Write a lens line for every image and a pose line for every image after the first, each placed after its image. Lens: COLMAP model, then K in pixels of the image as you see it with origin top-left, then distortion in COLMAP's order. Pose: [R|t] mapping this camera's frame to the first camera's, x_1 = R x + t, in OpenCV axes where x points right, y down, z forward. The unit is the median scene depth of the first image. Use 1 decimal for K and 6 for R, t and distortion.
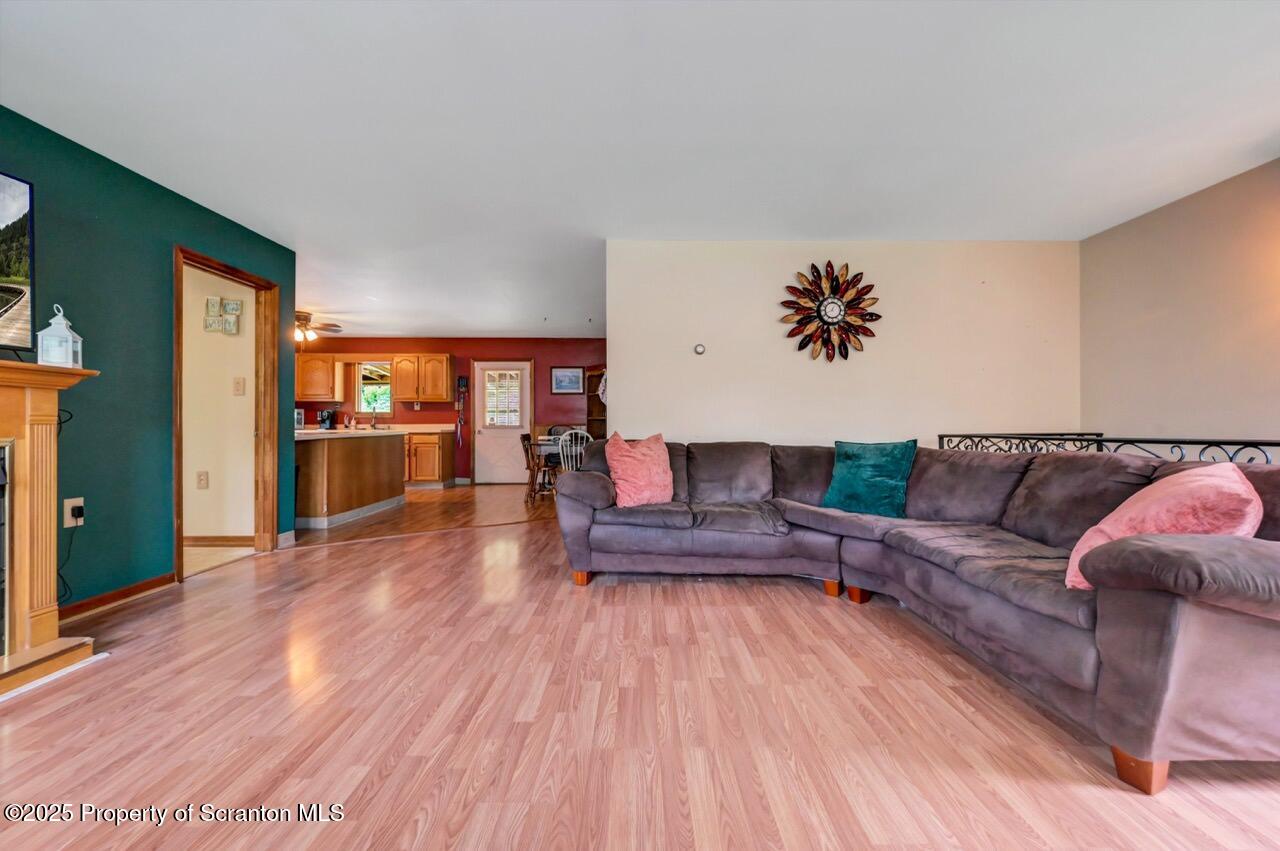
lens RADIAL K [[512.8, 0, 644.9], [0, 512.8, 428.3], [0, 0, 1]] dist [-0.000084, 0.000160]
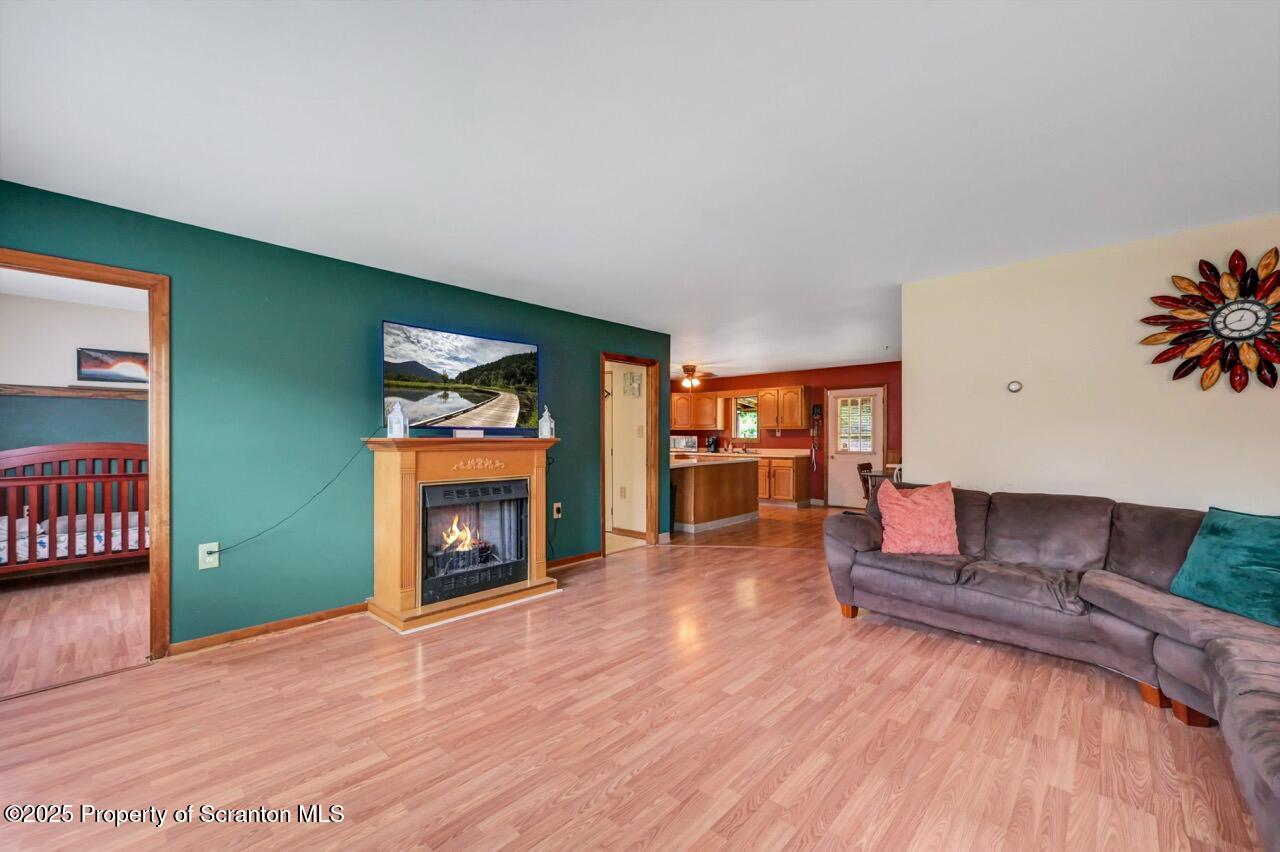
lens RADIAL K [[521.7, 0, 633.7], [0, 521.7, 439.6], [0, 0, 1]] dist [0.001007, 0.000332]
pose [[0.718225, 0.002324, -0.695807, 0.312709], [0.000038, 0.999994, 0.003380, -0.078009], [0.695811, -0.002454, 0.718221, -0.126439]]
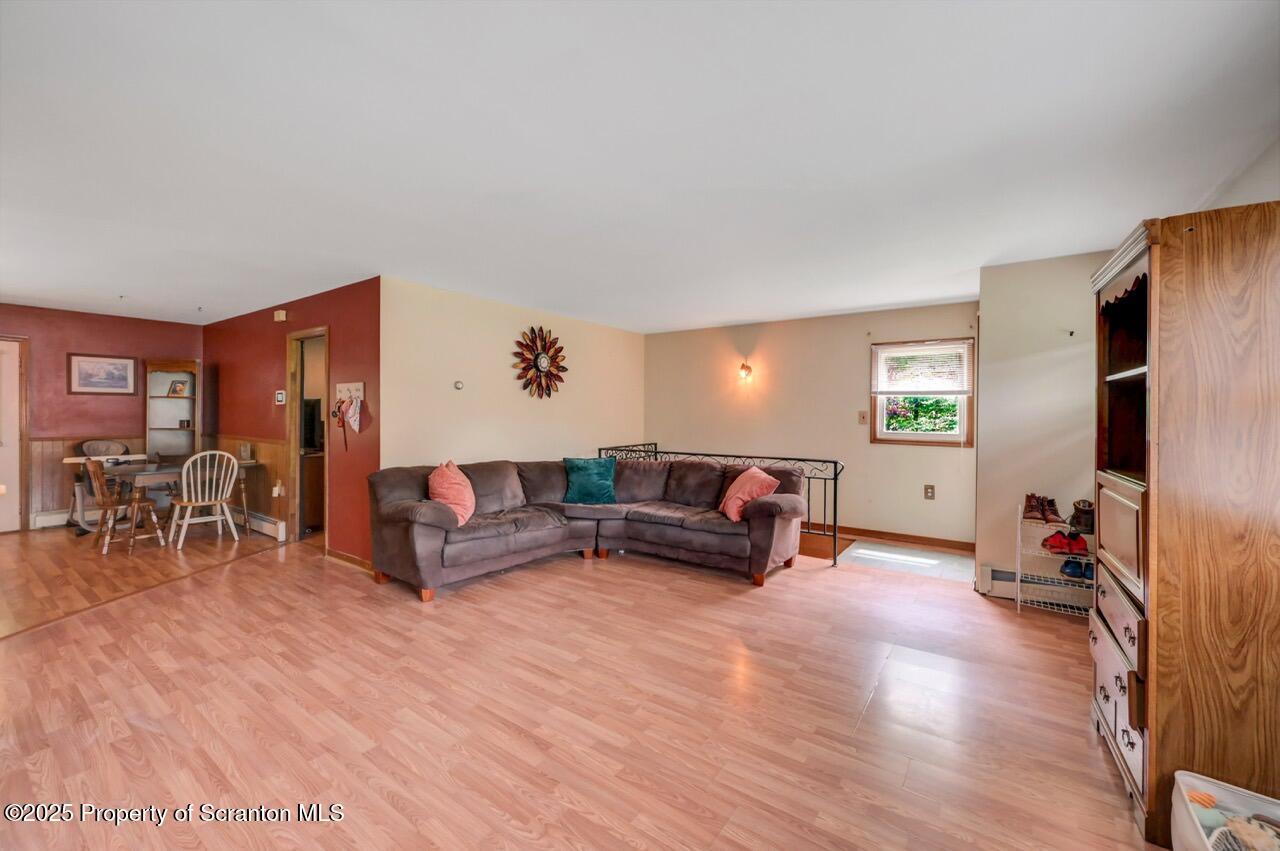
lens RADIAL K [[526.8, 0, 649.6], [0, 526.8, 417.4], [0, 0, 1]] dist [0.000088, 0.000034]
pose [[0.568036, -0.004006, 0.822994, -0.768867], [-0.006257, 0.999938, 0.009187, -0.111839], [-0.822980, -0.010368, 0.567976, -0.066884]]
